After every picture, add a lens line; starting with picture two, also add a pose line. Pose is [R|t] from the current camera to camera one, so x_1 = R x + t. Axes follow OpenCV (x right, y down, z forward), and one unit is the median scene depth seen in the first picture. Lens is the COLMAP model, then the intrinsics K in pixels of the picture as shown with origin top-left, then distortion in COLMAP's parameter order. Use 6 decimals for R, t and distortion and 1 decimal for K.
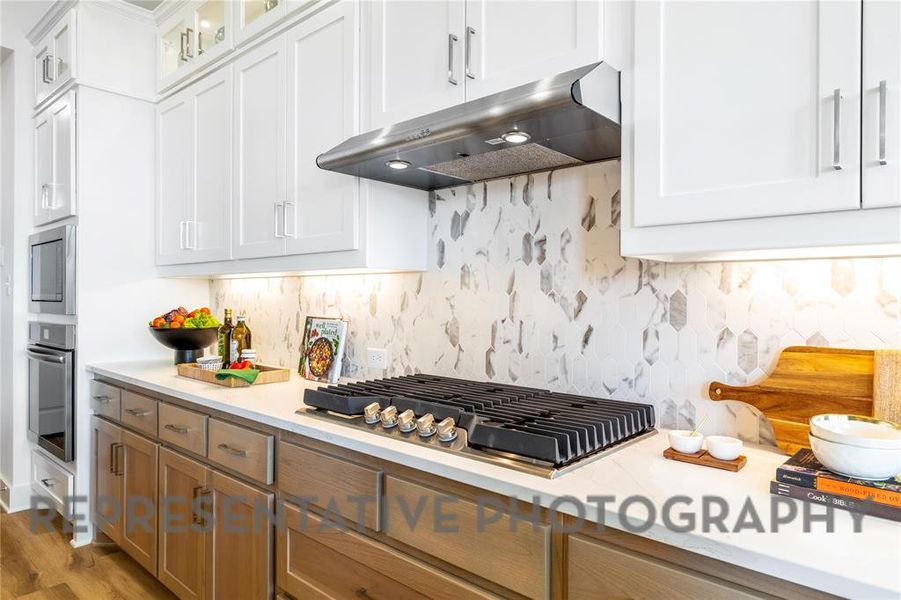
lens RADIAL K [[565.9, 0, 450.5], [0, 565.9, 300.0], [0, 0, 1]] dist [0.001607, 0.000741]
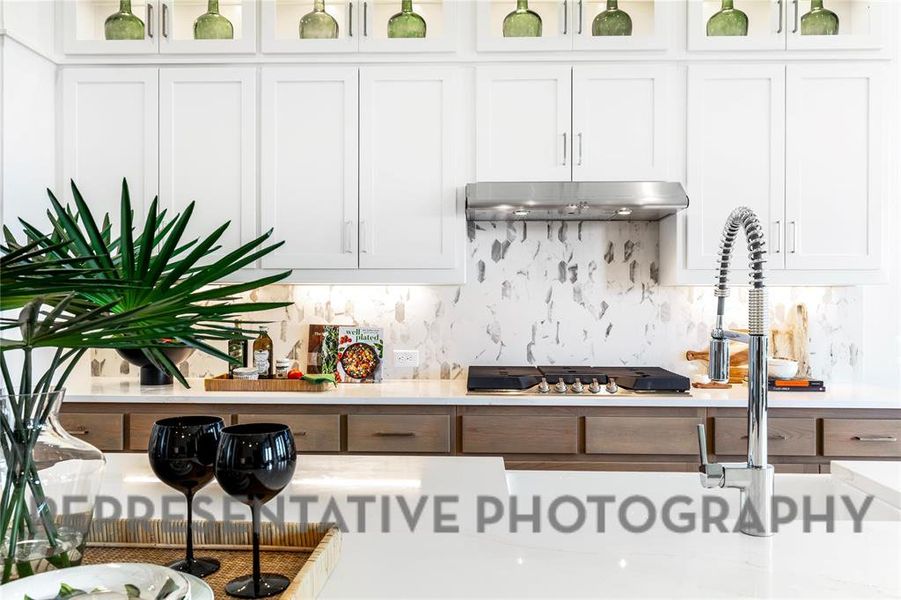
lens RADIAL K [[769.0, 0, 450.5], [0, 769.0, 300.0], [0, 0, 1]] dist [-0.000623, -0.001859]
pose [[0.760231, -0.006934, 0.649616, -1.239017], [0.005723, 0.999976, 0.003976, -0.025382], [-0.649628, 0.000695, 0.760252, -0.287804]]
